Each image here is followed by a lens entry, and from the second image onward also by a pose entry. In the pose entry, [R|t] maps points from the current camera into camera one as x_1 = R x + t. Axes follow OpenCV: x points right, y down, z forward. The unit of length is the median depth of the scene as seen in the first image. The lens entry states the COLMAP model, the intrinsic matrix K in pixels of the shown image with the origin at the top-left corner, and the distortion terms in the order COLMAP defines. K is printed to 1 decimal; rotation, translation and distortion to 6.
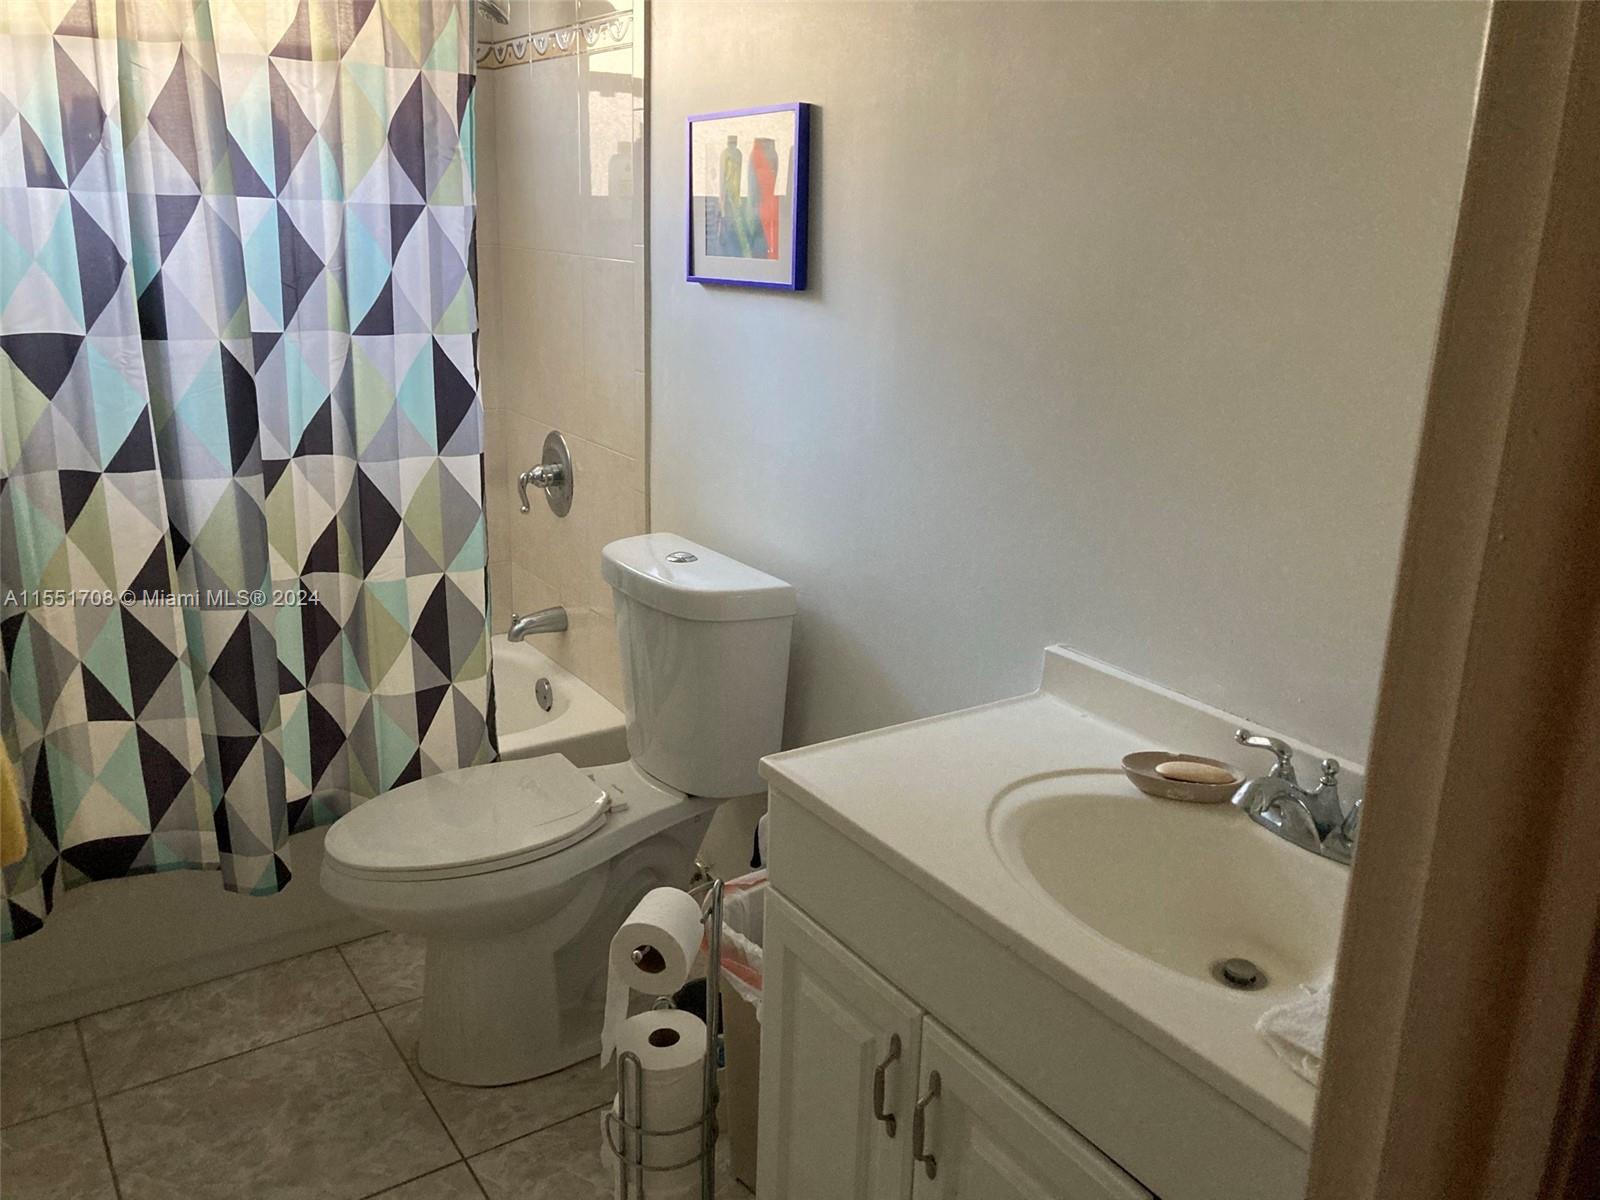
lens RADIAL K [[1280.9, 0, 800.0], [0, 1280.9, 600.0], [0, 0, 1]] dist [0.042662, -0.000126]
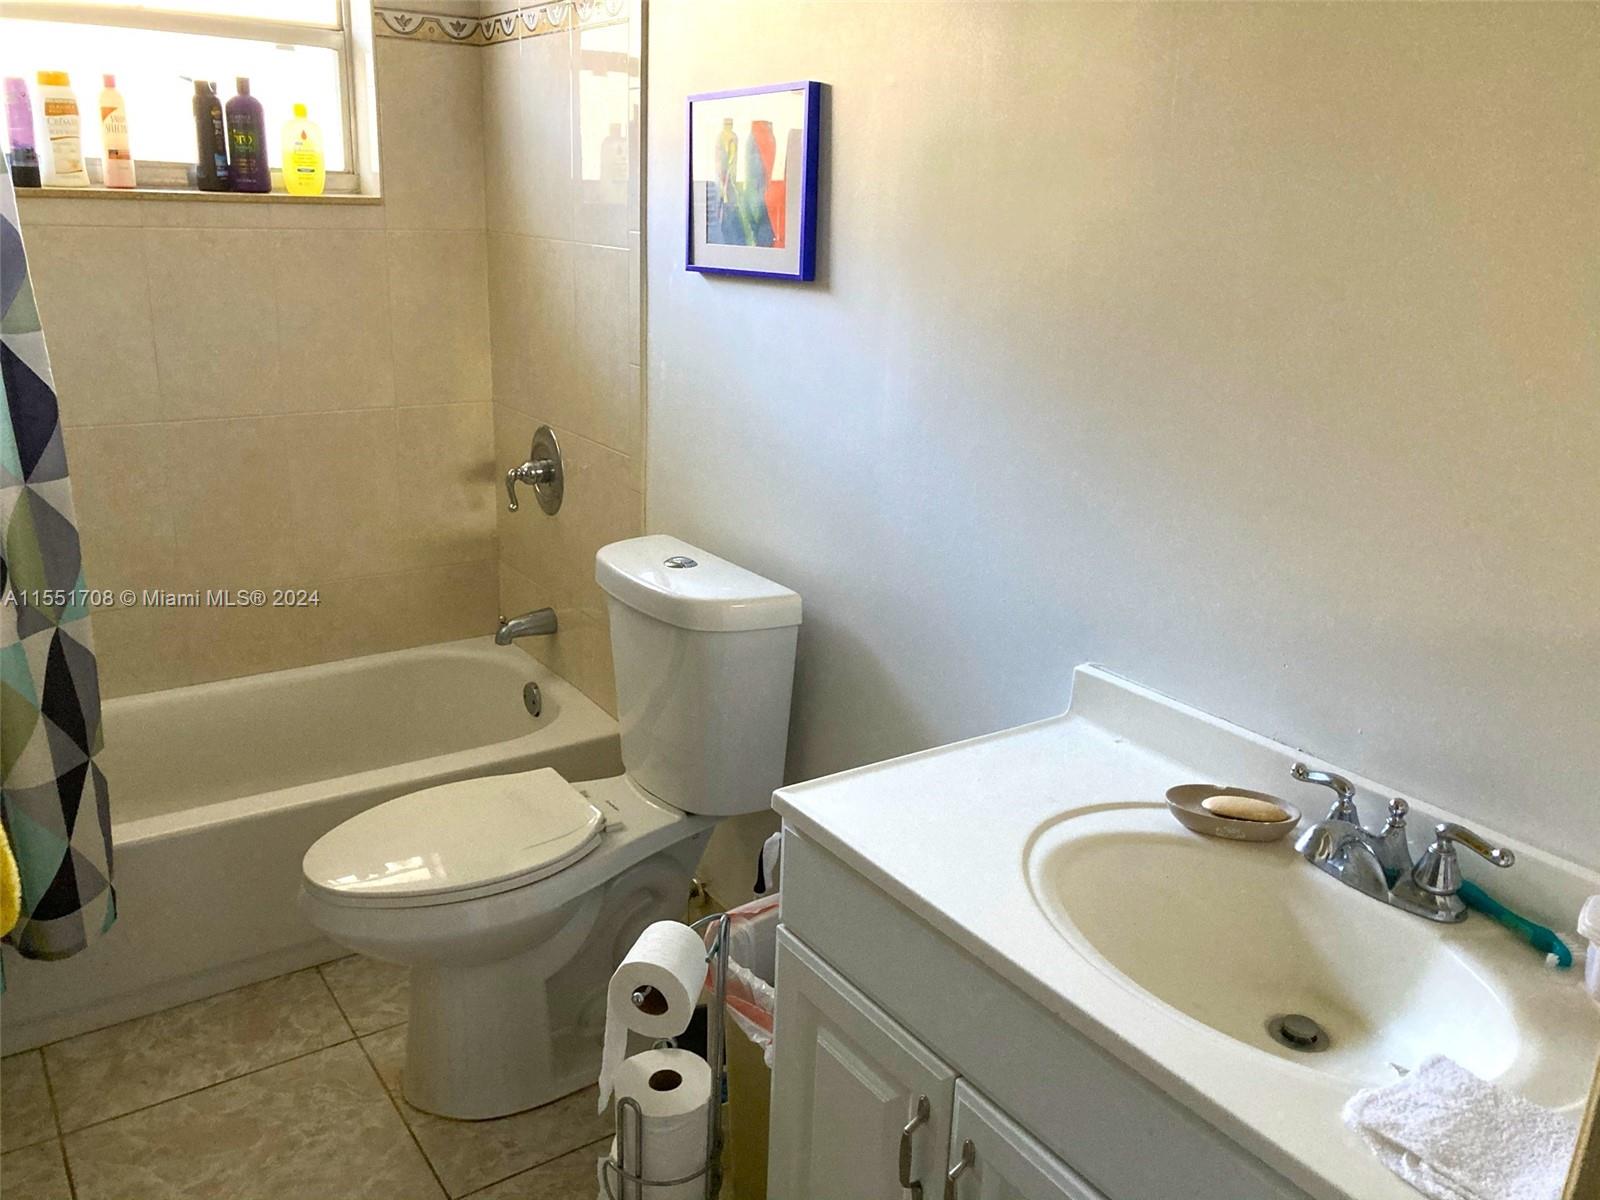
lens RADIAL K [[1284.1, 0, 800.0], [0, 1284.1, 600.0], [0, 0, 1]] dist [0.033121, 0.003379]
pose [[0.999925, 0.002415, 0.012001, -0.016354], [-0.002532, 0.999949, 0.009777, -0.016096], [-0.011977, -0.009807, 0.999880, 0.052275]]
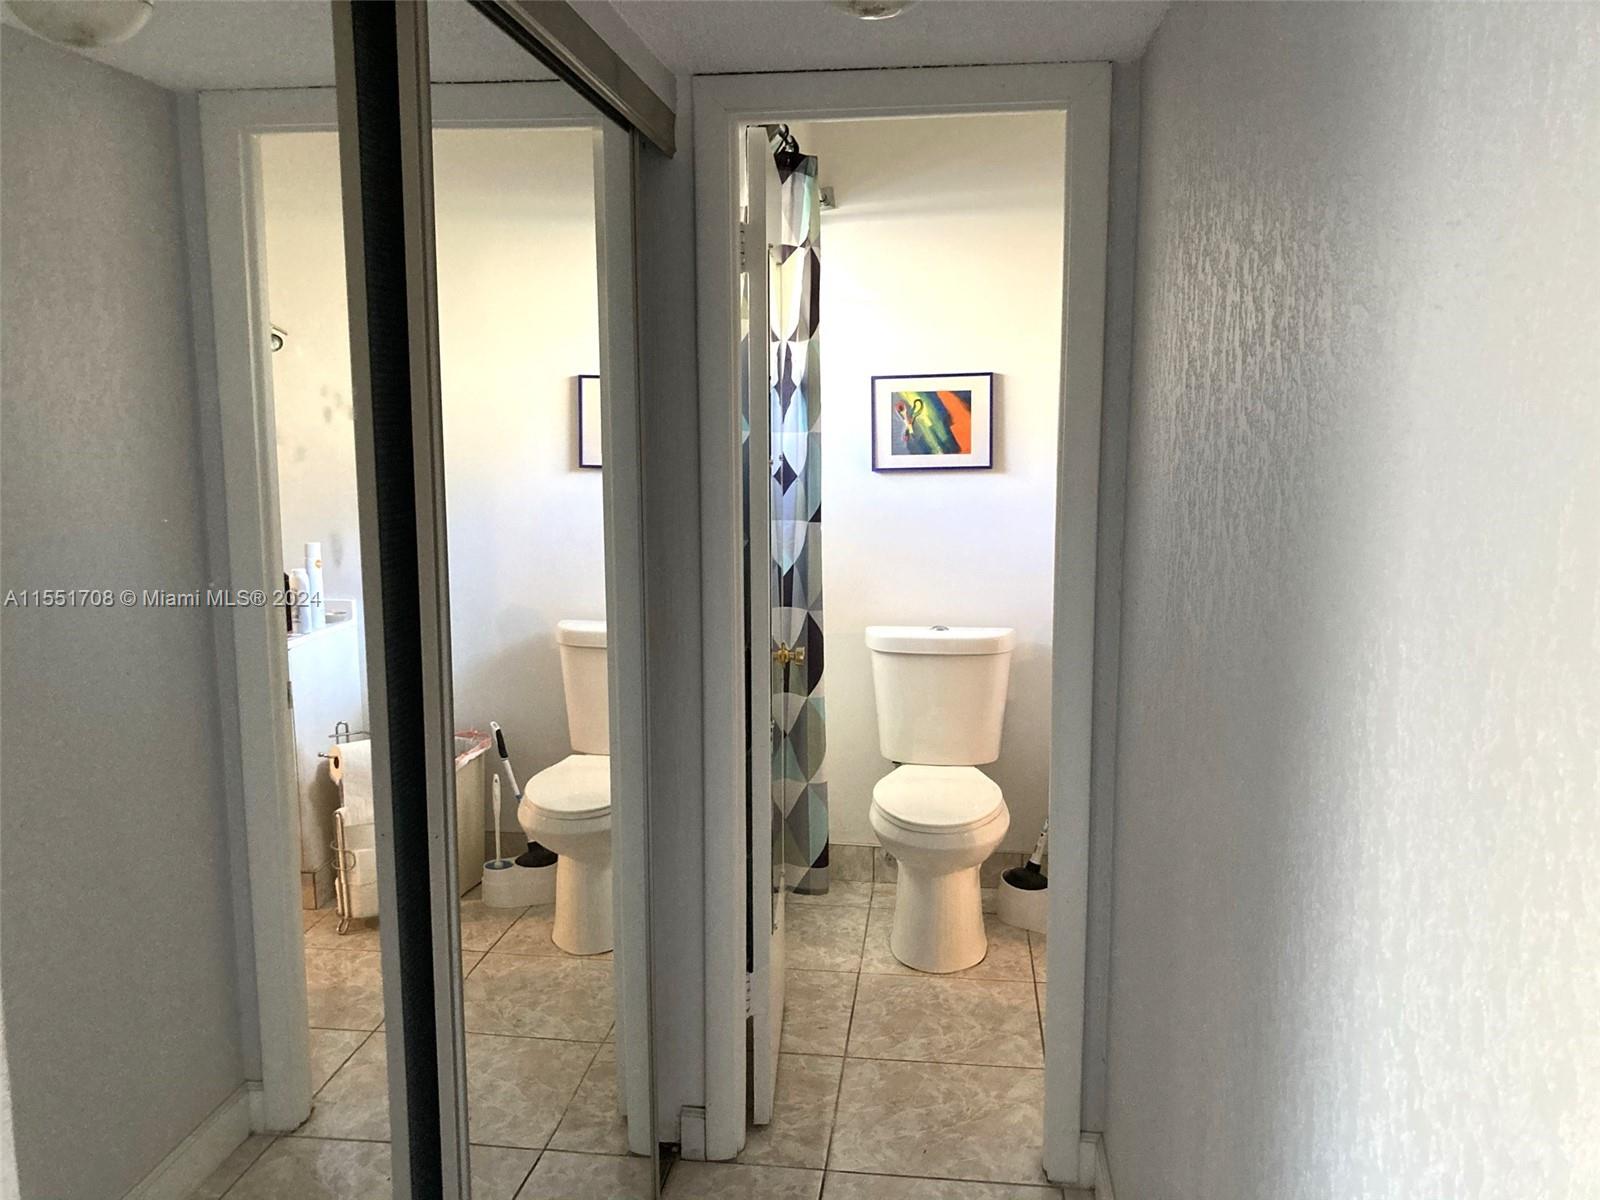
lens RADIAL K [[1284.1, 0, 800.0], [0, 1284.1, 600.0], [0, 0, 1]] dist [0.033121, 0.003379]
pose [[0.637630, -0.131981, 0.758952, -1.586619], [0.233999, 0.971845, -0.027589, -0.070643], [-0.733943, 0.195186, 0.650561, 0.032665]]
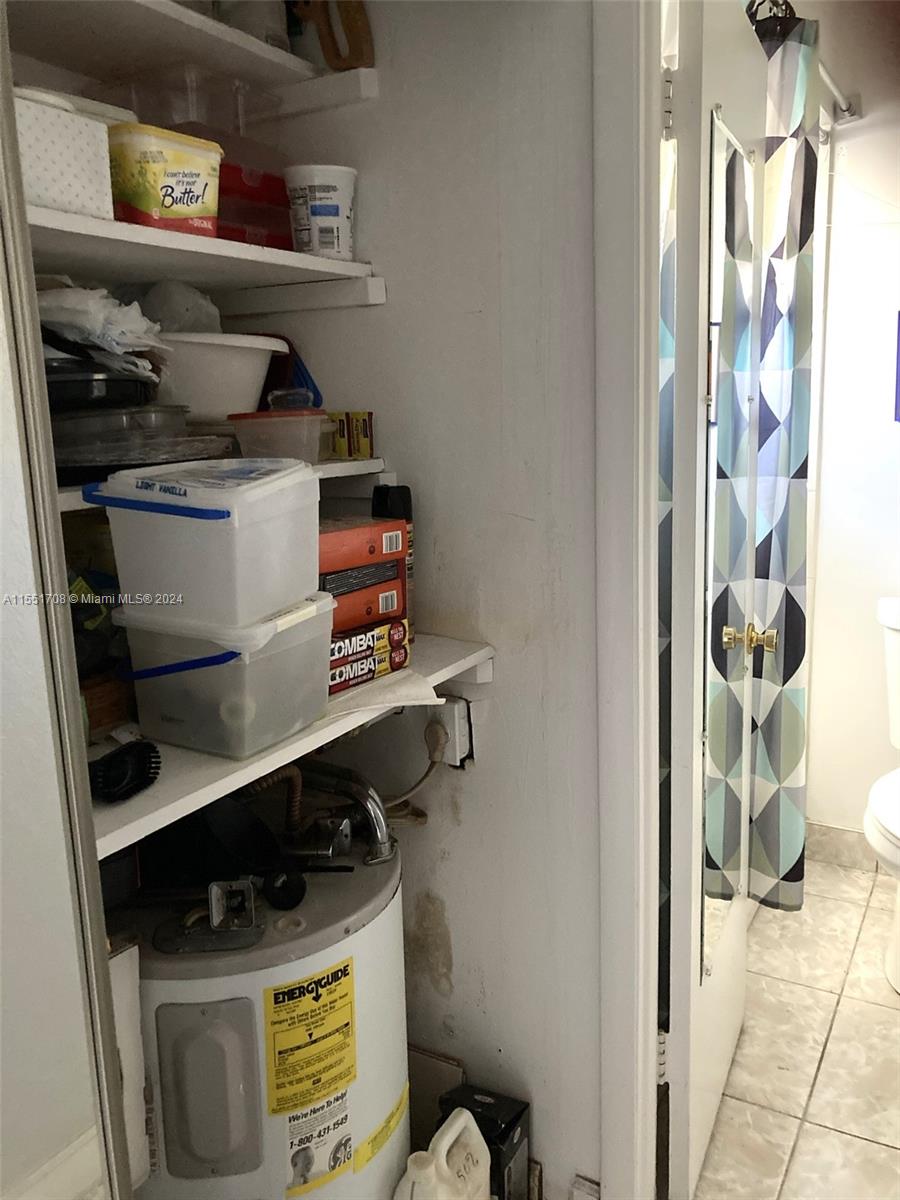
lens RADIAL K [[976.9, 0, 450.0], [0, 976.9, 600.0], [0, 0, 1]] dist [-0.070810, 0.105956]
pose [[0.890497, -0.144098, 0.431568, -1.153170], [0.184997, 0.981249, -0.054090, -0.092661], [-0.415681, 0.128006, 0.900457, 0.286482]]
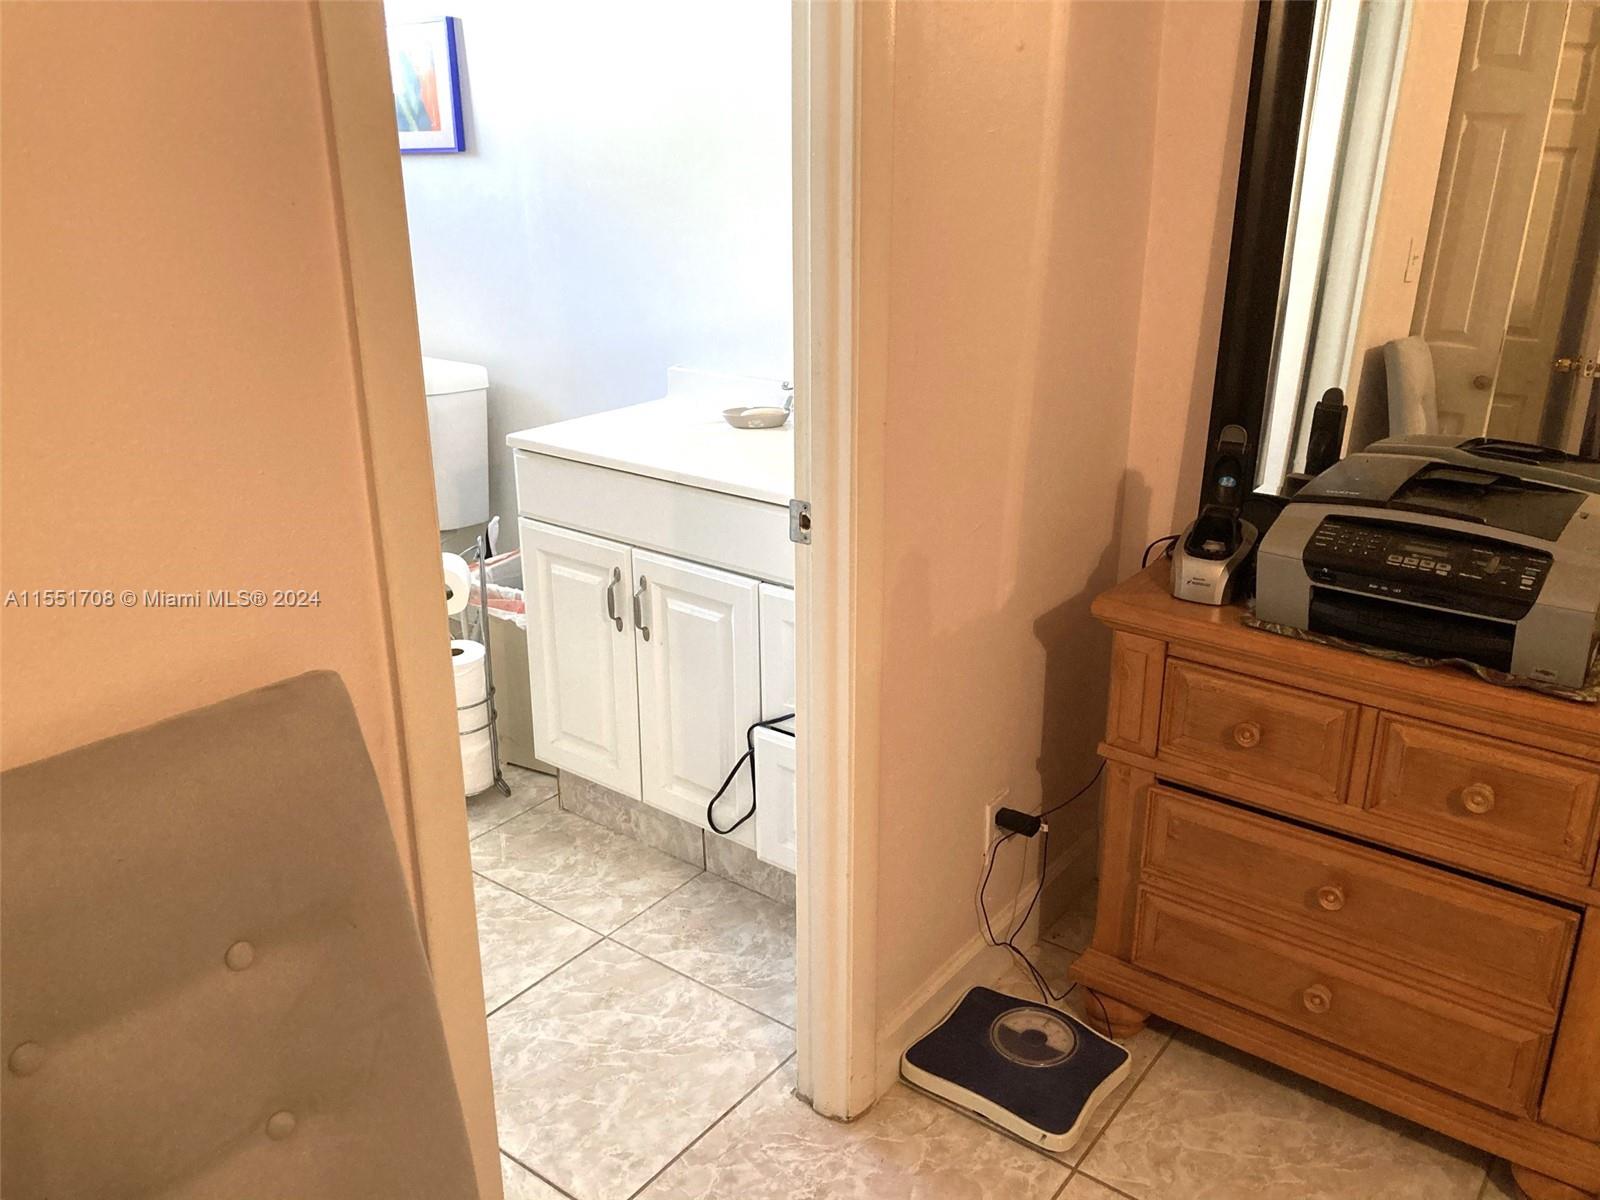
lens RADIAL K [[1283.0, 0, 800.0], [0, 1283.0, 600.0], [0, 0, 1]] dist [0.002278, 0.001855]
pose [[0.944383, -0.141575, 0.296811, -0.133936], [0.121855, 0.988985, 0.084022, 0.168149], [-0.305437, -0.043181, 0.951233, -0.461233]]
